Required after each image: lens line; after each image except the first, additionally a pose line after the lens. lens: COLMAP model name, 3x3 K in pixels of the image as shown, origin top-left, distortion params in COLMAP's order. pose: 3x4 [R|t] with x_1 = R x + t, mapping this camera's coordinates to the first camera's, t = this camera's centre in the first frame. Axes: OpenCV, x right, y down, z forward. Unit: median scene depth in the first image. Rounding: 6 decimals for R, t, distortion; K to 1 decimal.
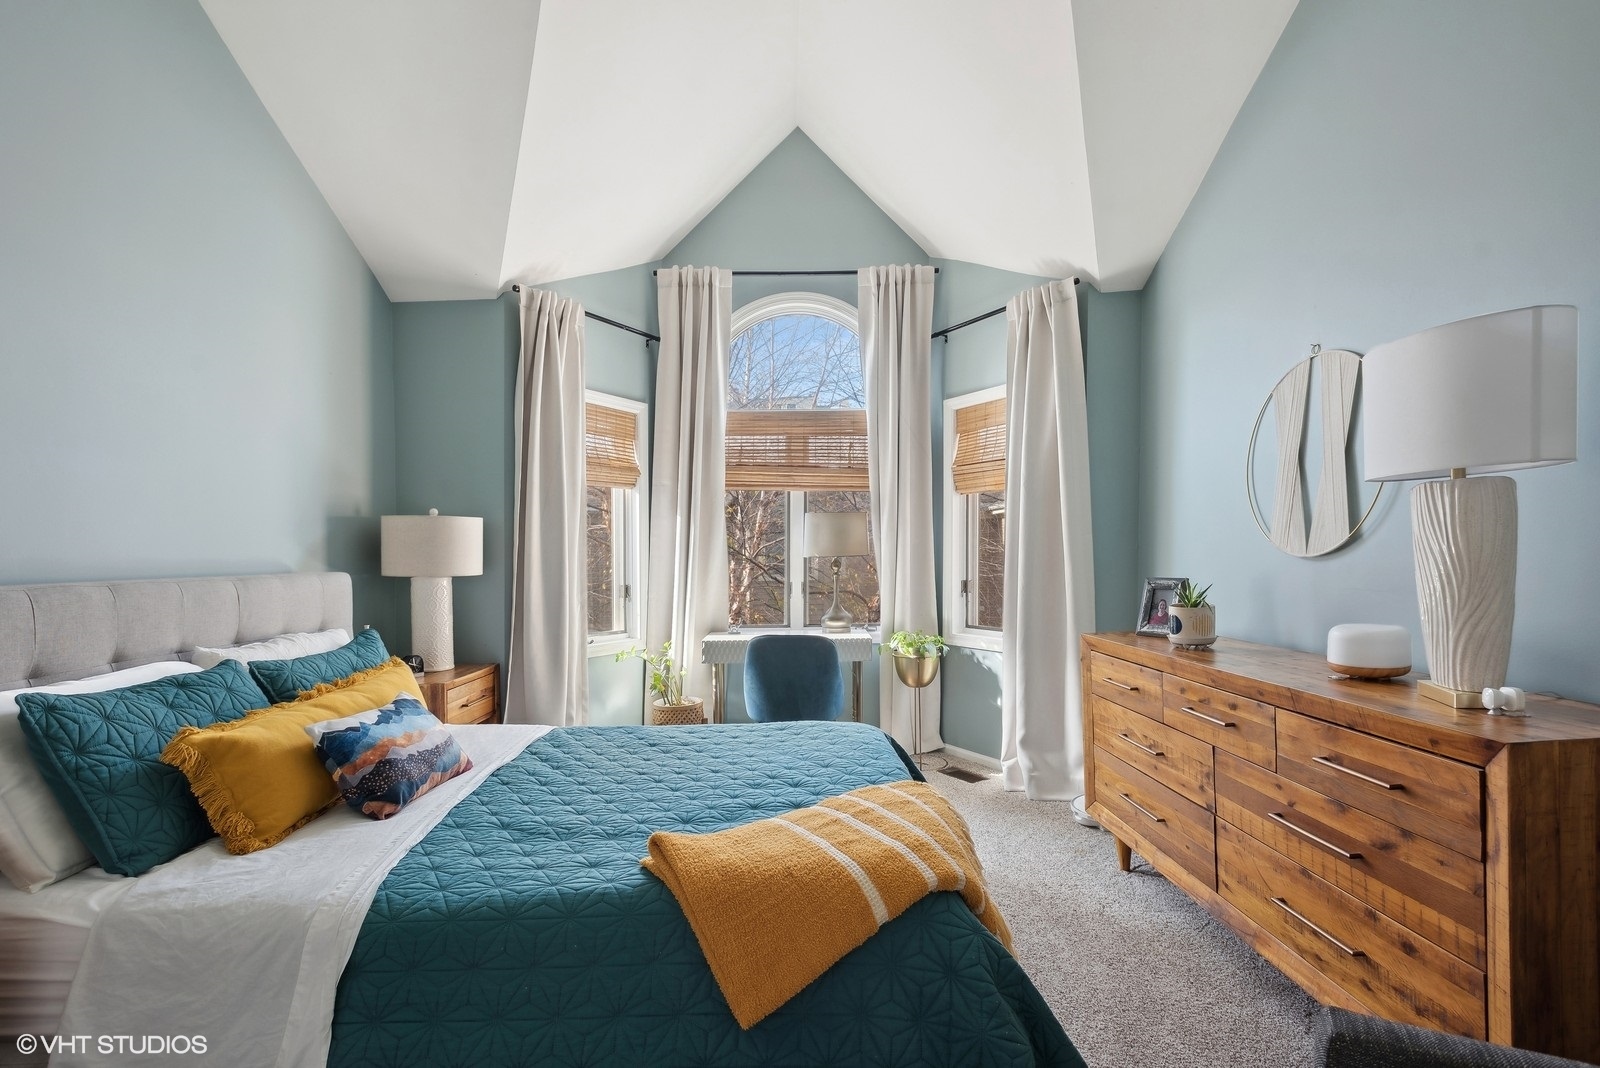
lens RADIAL K [[771.4, 0, 791.6], [0, 771.4, 561.9], [0, 0, 1]] dist [0.010637, -0.002712]
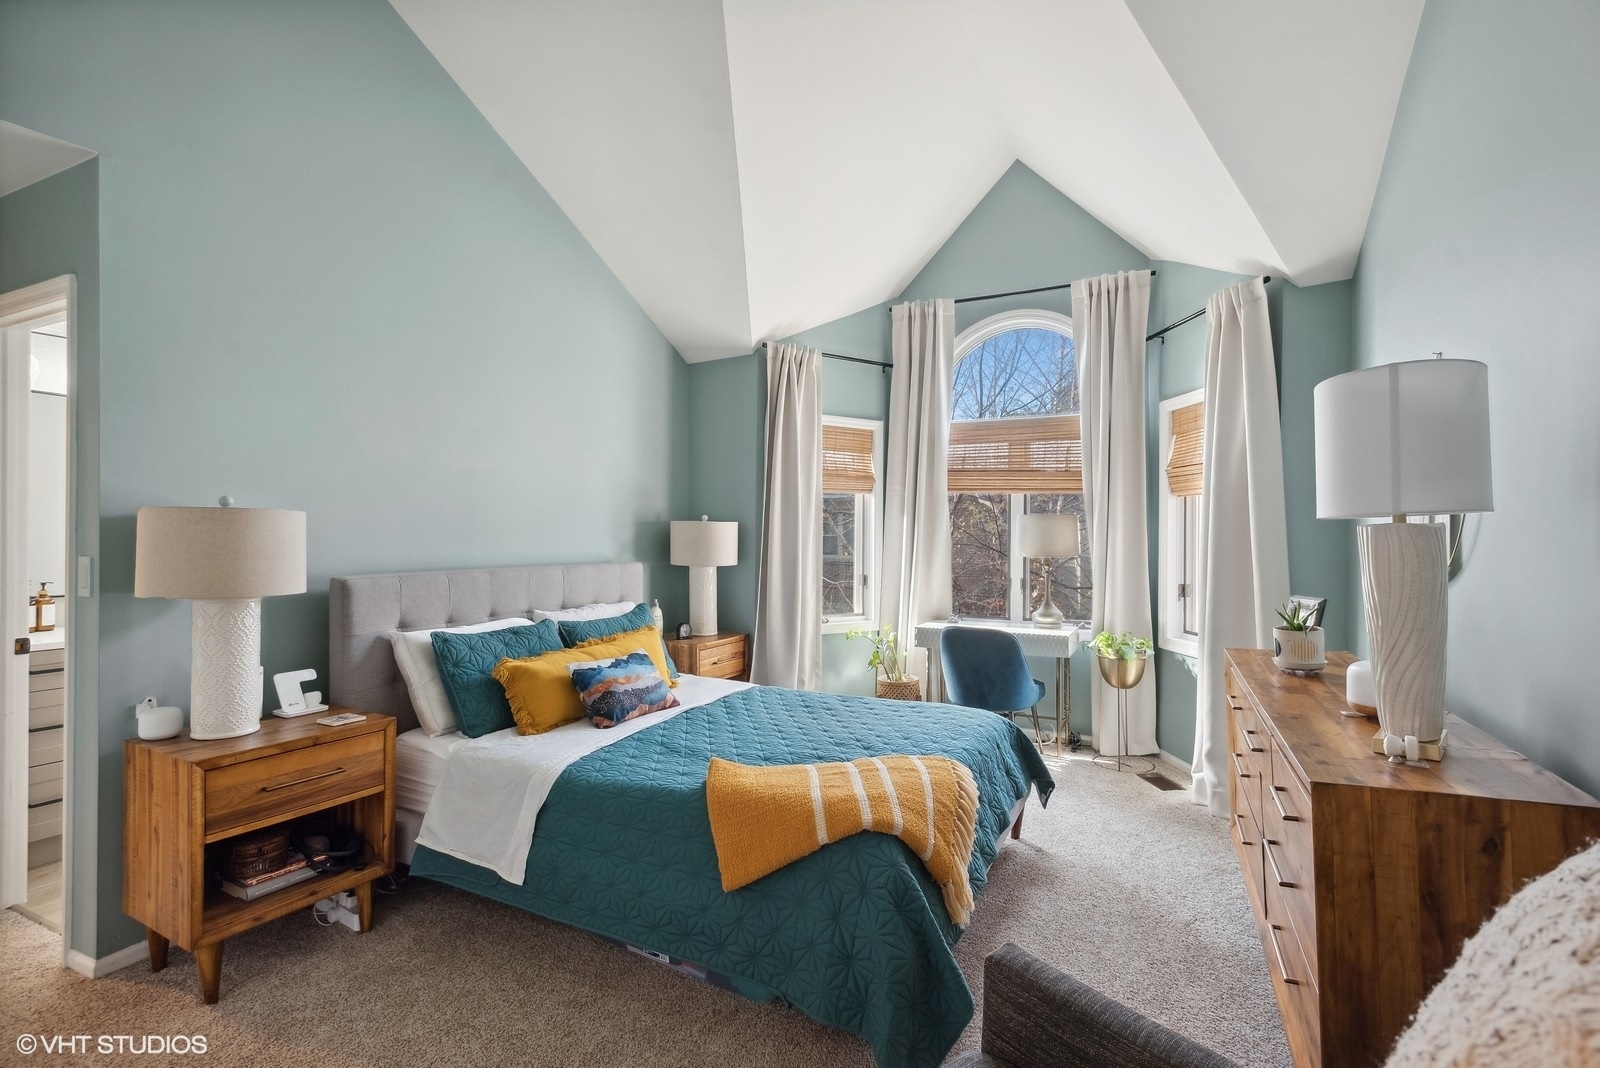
lens RADIAL K [[771.4, 0, 804.5], [0, 771.4, 525.2], [0, 0, 1]] dist [0.010637, -0.002712]
pose [[0.884307, 0.010039, -0.466798, 0.337070], [-0.017663, 0.999772, -0.011961, -0.040142], [0.466572, 0.018822, 0.884283, -0.117666]]
